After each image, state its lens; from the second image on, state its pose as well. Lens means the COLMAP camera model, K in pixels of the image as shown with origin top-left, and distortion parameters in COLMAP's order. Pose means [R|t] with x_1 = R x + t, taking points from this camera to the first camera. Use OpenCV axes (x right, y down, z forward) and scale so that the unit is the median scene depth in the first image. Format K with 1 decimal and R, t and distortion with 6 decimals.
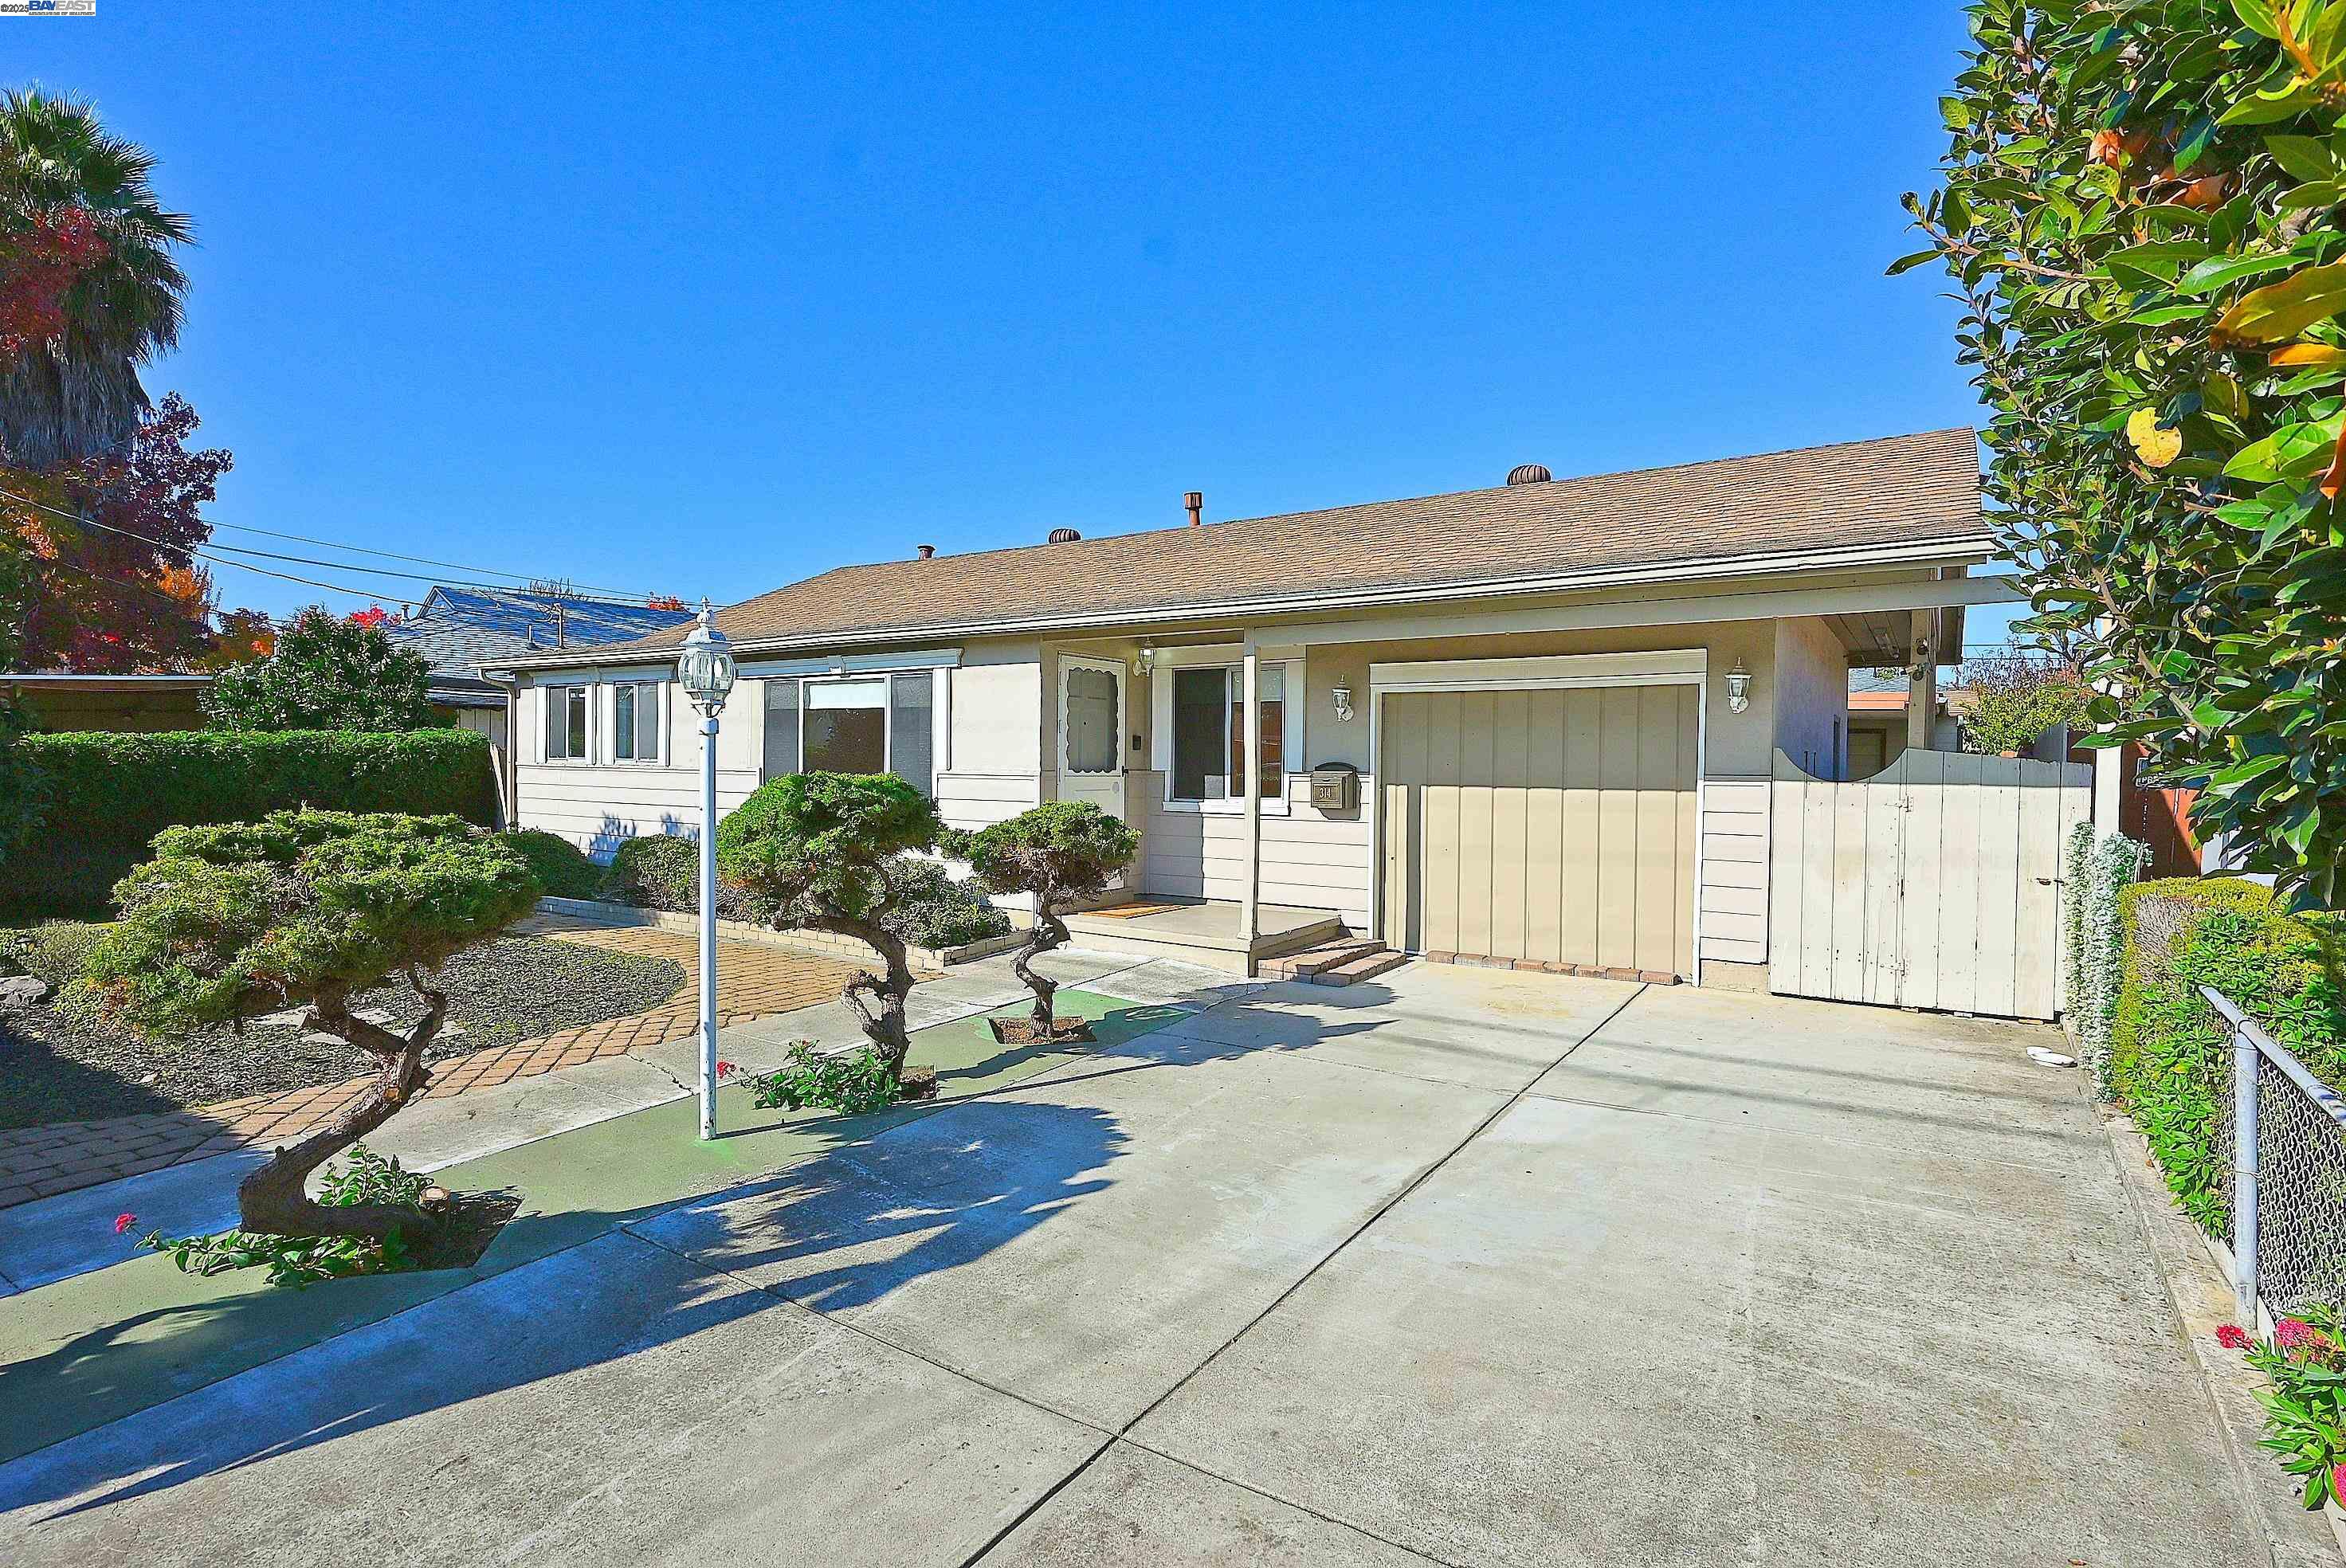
lens RADIAL K [[1167.7, 0, 1176.3], [0, 1167.7, 787.4], [0, 0, 1]] dist [-0.003254, 0.001312]
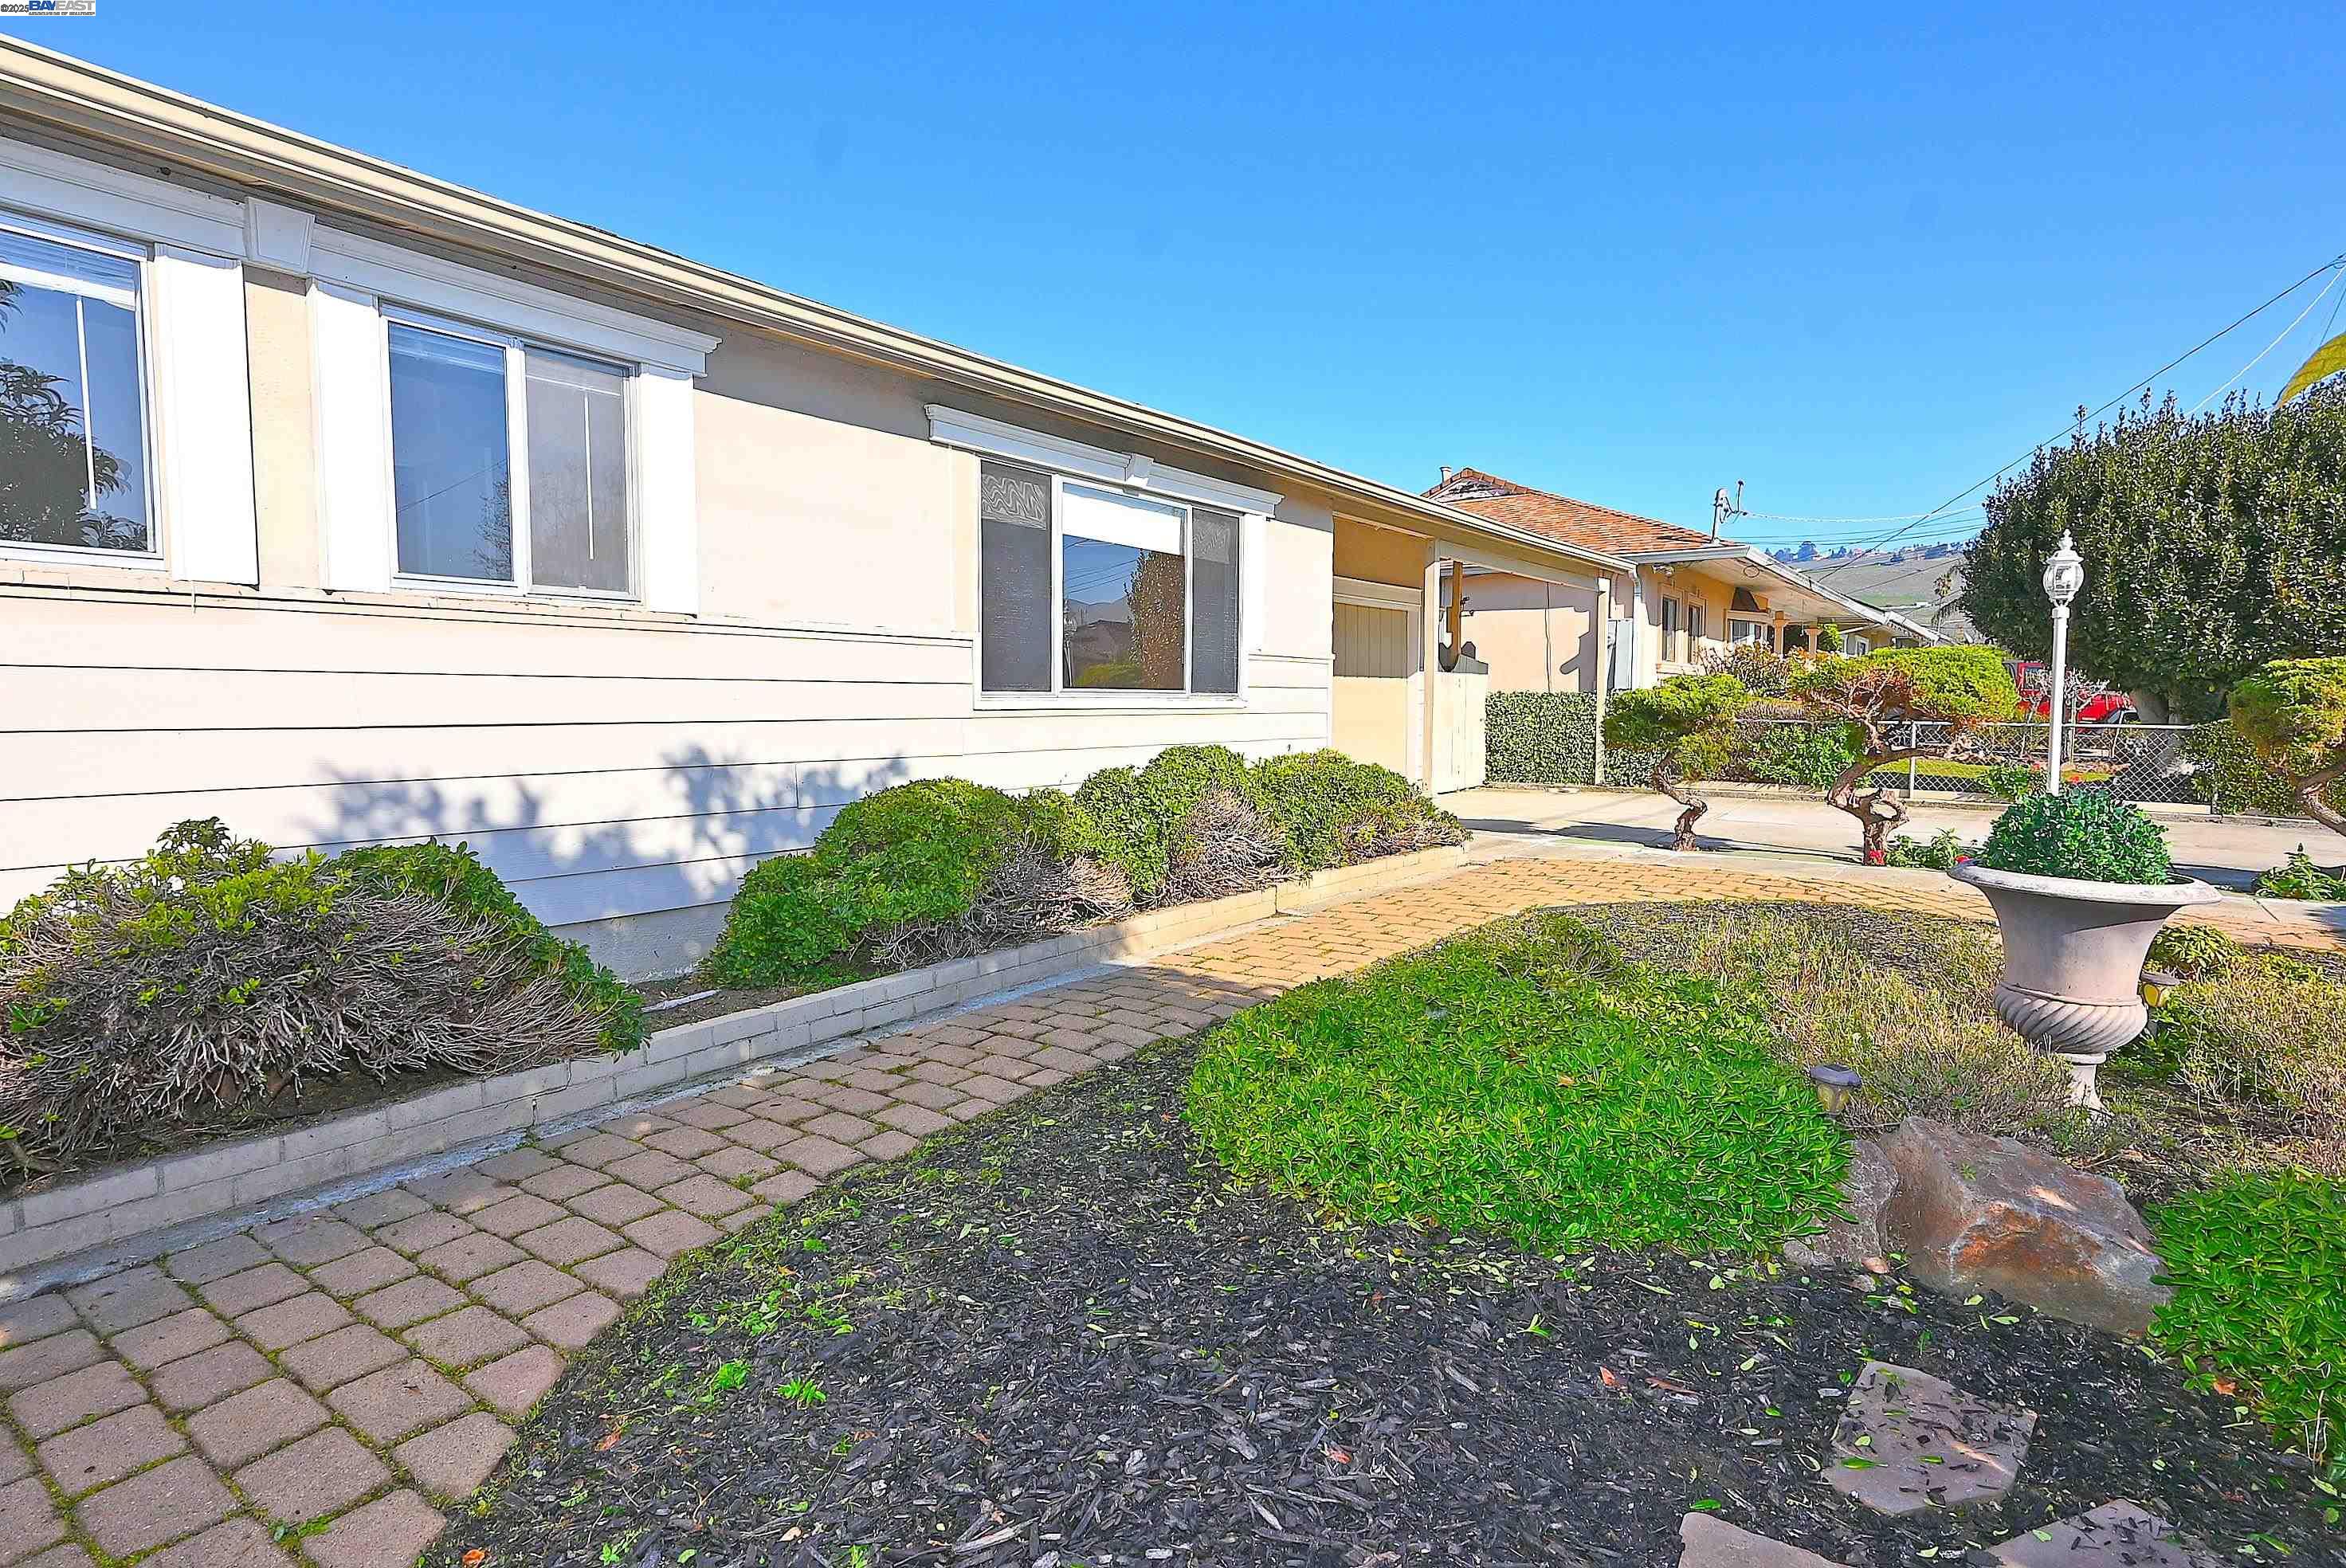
lens RADIAL K [[1167.7, 0, 1176.3], [0, 1167.7, 787.4], [0, 0, 1]] dist [-0.003254, 0.001312]
pose [[0.030676, -0.095493, 0.994957, -0.924094], [0.011629, 0.995392, 0.095176, 0.002664], [-0.999462, 0.008651, 0.031645, 0.965936]]
